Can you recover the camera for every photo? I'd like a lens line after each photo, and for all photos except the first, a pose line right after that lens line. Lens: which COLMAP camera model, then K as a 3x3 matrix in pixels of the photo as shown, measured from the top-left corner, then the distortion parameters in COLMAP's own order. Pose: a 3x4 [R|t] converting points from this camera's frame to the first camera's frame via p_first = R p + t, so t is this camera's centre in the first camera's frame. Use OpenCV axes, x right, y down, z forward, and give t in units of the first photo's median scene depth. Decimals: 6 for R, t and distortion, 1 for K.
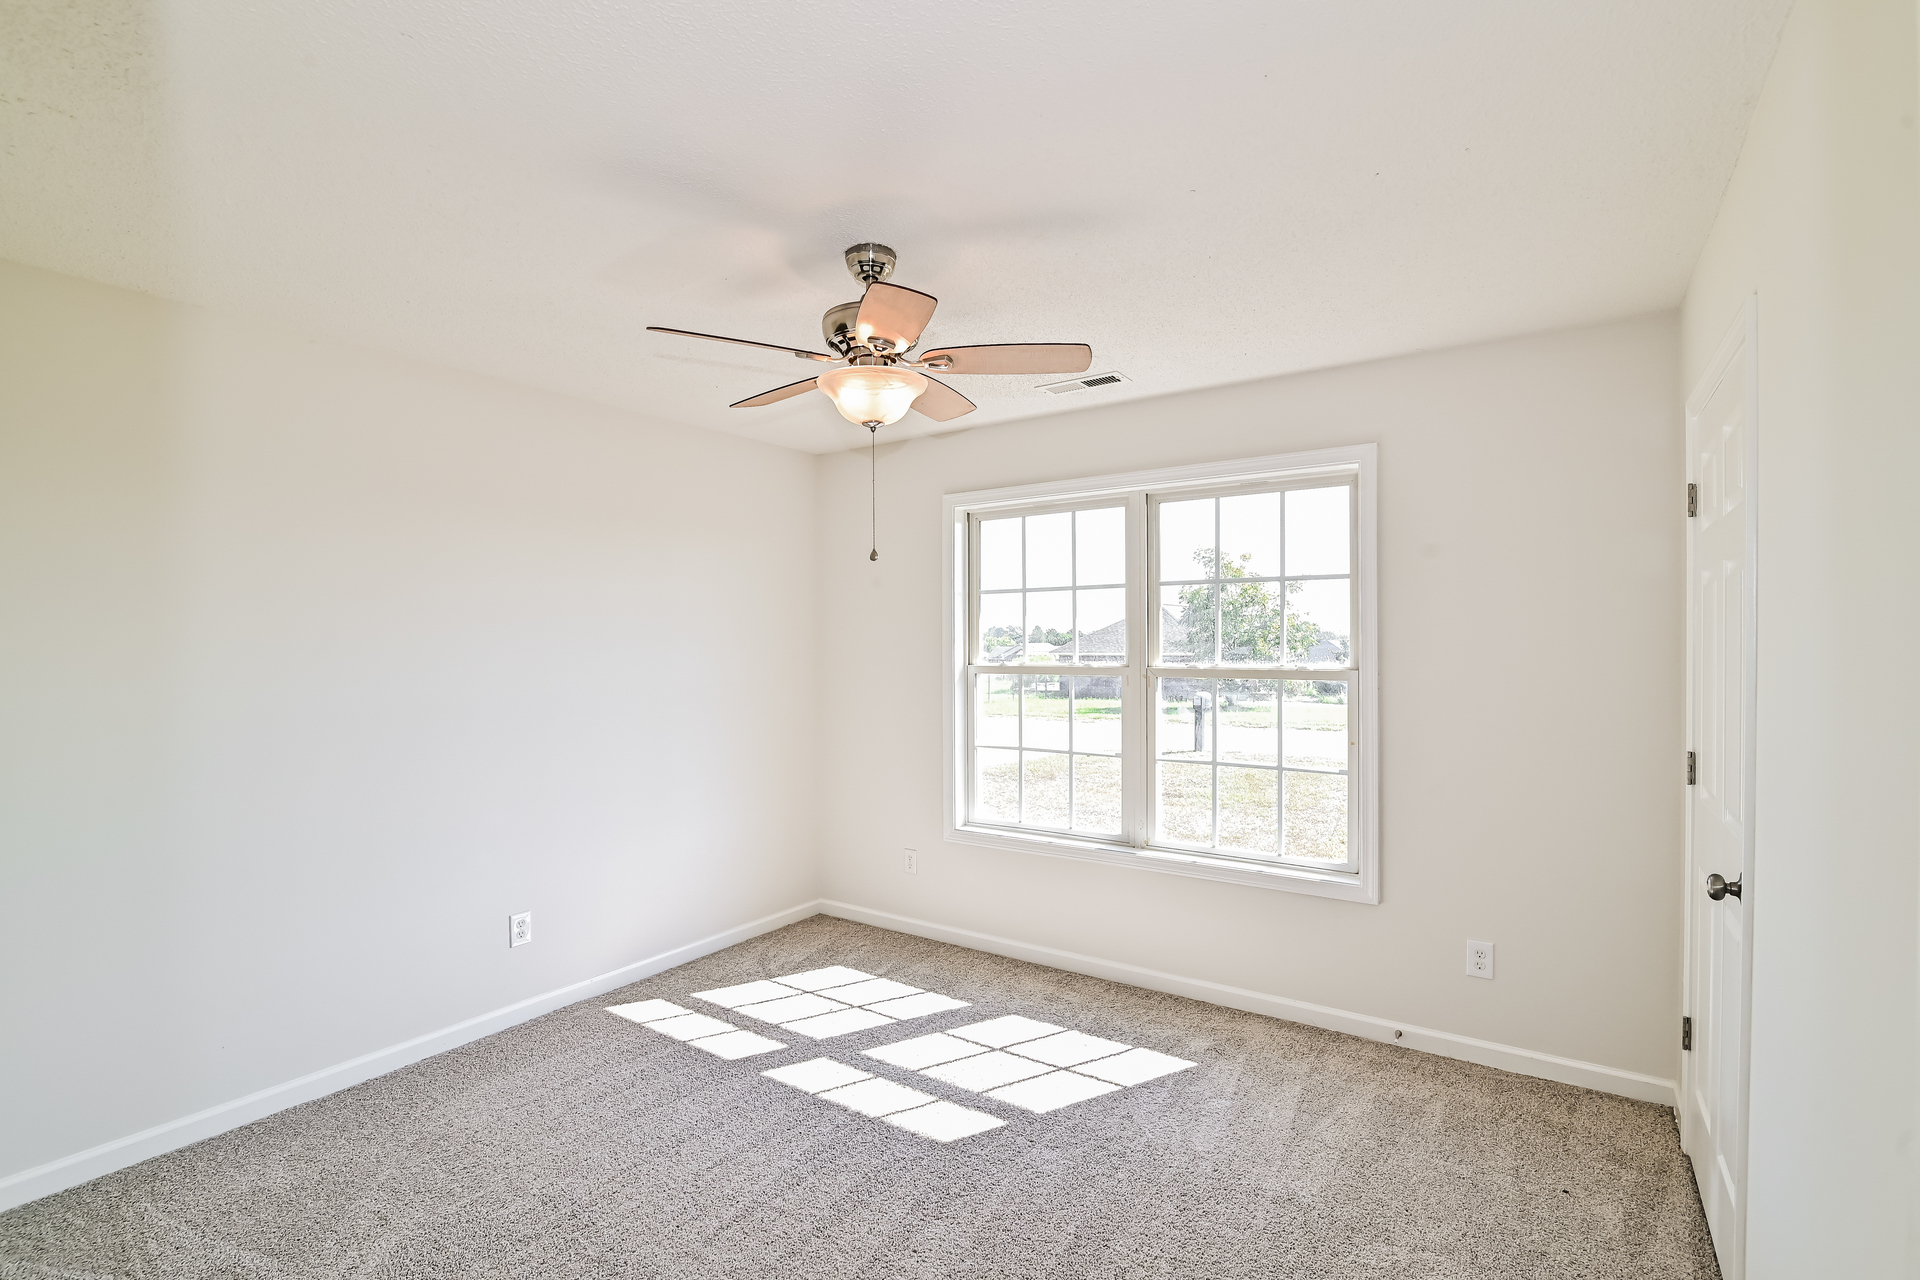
lens RADIAL K [[894.6, 0, 955.3], [0, 894.6, 629.0], [0, 0, 1]] dist [0.003442, 0.000042]
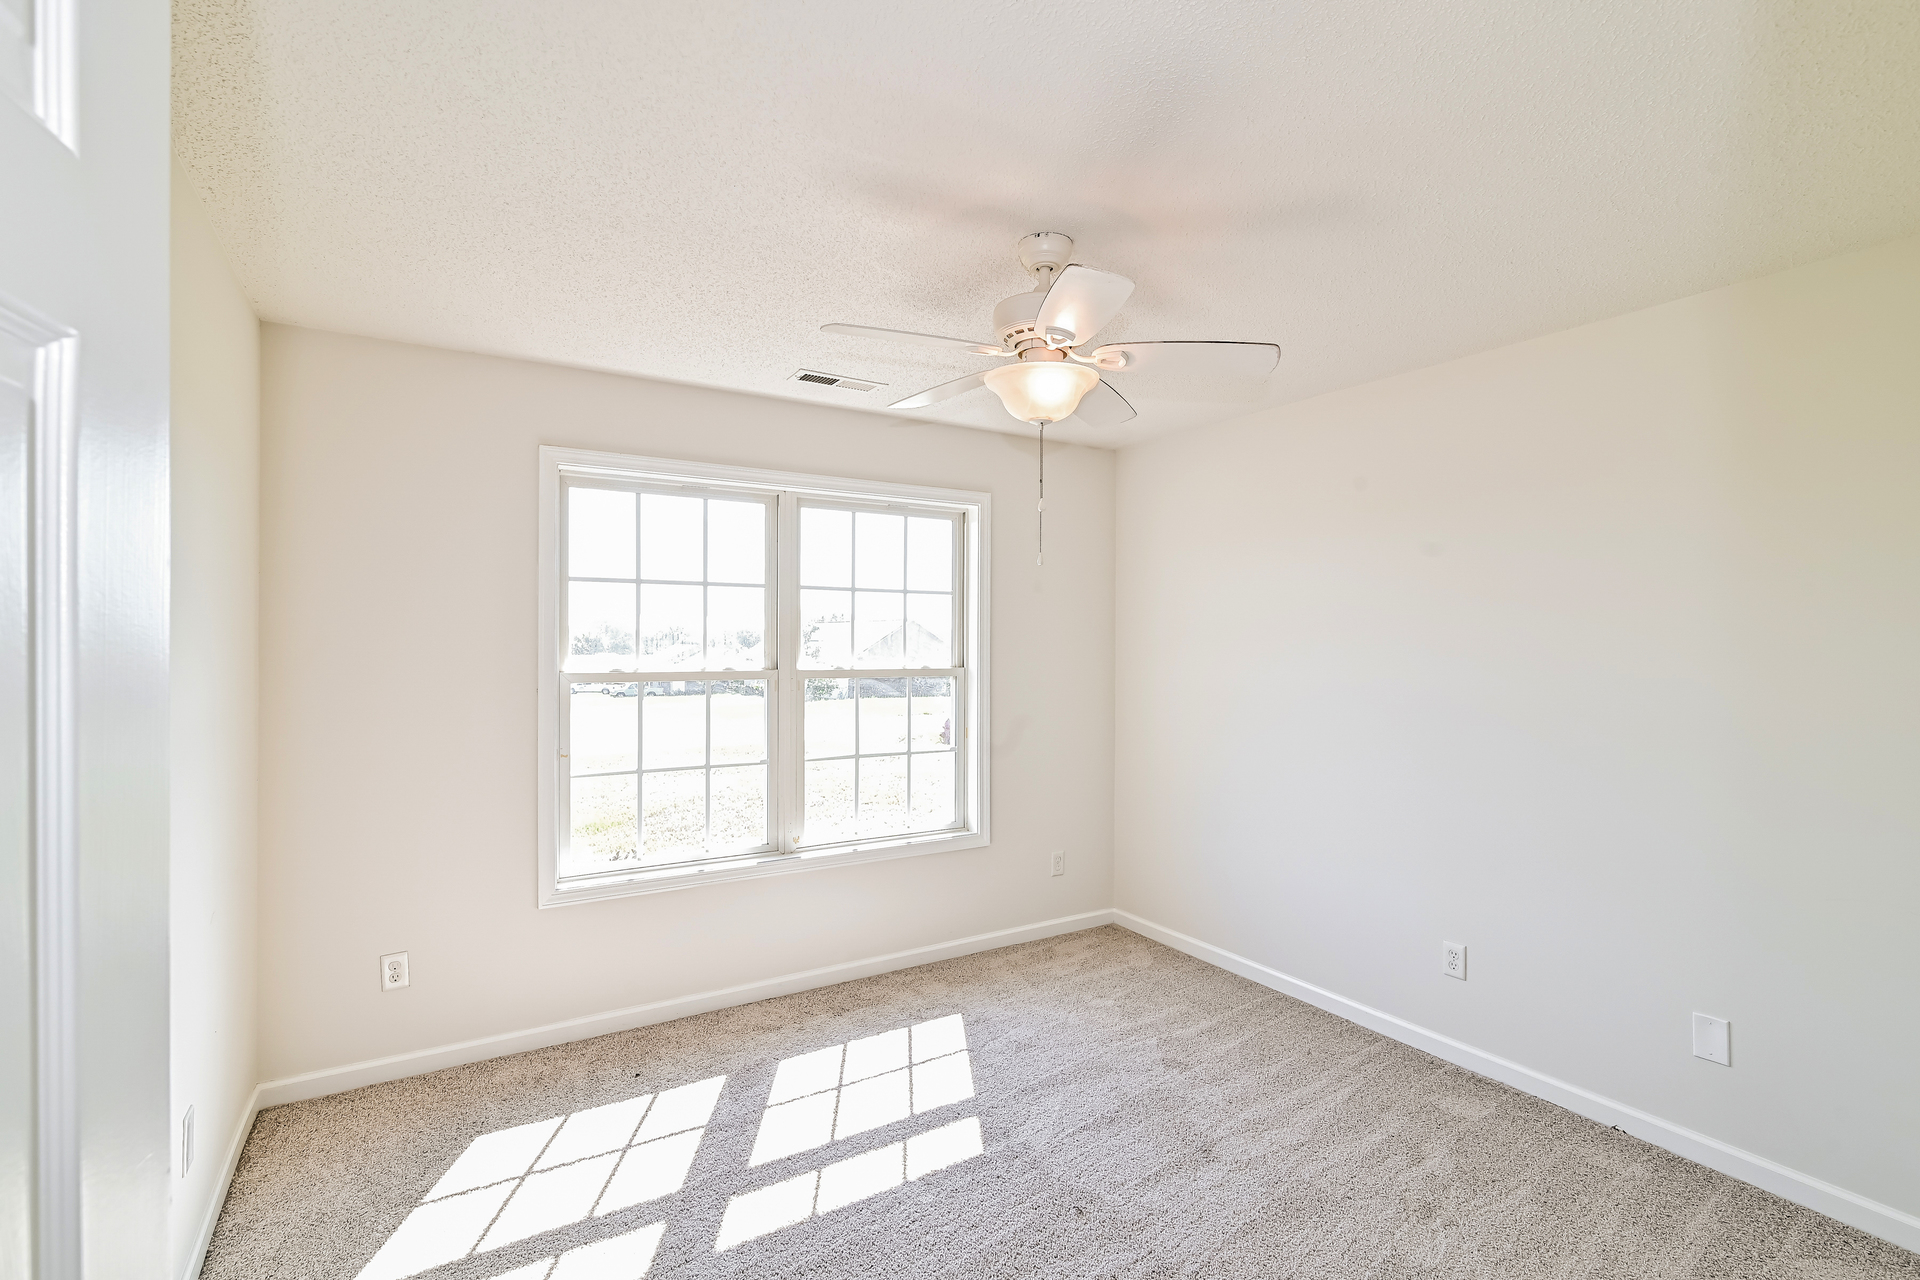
lens RADIAL K [[894.6, 0, 964.1], [0, 894.6, 626.1], [0, 0, 1]] dist [0.003442, 0.000042]
pose [[0.398778, 0.021139, 0.916804, -0.619106], [-0.014670, 0.999753, -0.016671, 0.008273], [-0.916930, -0.006801, 0.398990, 0.423437]]
